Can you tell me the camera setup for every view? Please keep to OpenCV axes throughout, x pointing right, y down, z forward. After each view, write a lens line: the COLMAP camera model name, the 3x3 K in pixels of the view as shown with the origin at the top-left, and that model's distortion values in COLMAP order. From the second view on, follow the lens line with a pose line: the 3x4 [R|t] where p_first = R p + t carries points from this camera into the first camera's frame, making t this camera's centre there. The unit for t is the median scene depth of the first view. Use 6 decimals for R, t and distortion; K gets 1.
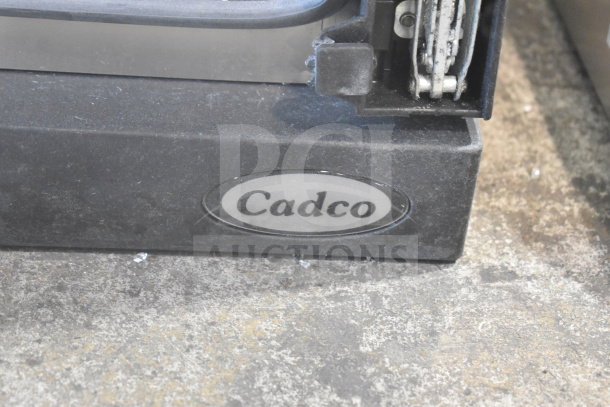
lens RADIAL K [[1373.3, 0, 305.9], [0, 1373.3, 201.8], [0, 0, 1]] dist [0.062294, 0.000000]
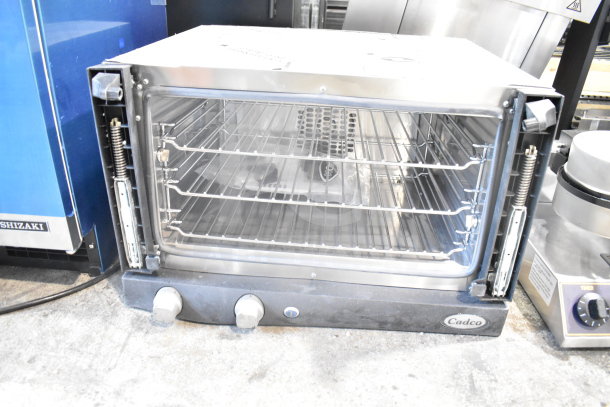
lens RADIAL K [[469.0, 0, 307.1], [0, 469.0, 206.0], [0, 0, 1]] dist [-0.085496, 0.009970]
pose [[0.995441, 0.016109, -0.094007, -0.340714], [-0.032948, 0.983036, -0.180428, -0.072690], [0.089506, 0.182703, 0.979085, -0.439162]]
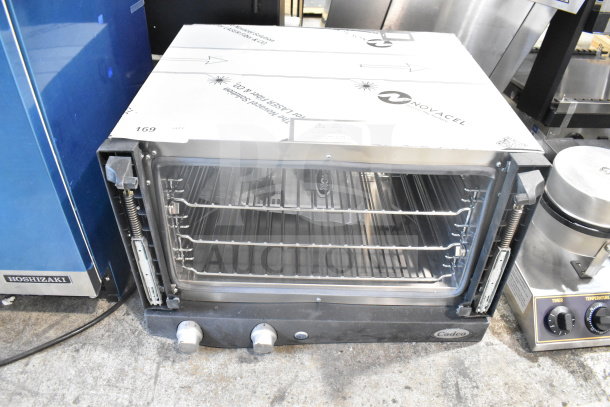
lens RADIAL K [[469.0, 0, 304.7], [0, 469.0, 201.7], [0, 0, 1]] dist [-0.085496, 0.009970]
pose [[0.999305, -0.014417, -0.034388, -0.439177], [0.015166, 0.999651, 0.021619, -0.488770], [0.034064, -0.022126, 0.999175, -0.578443]]
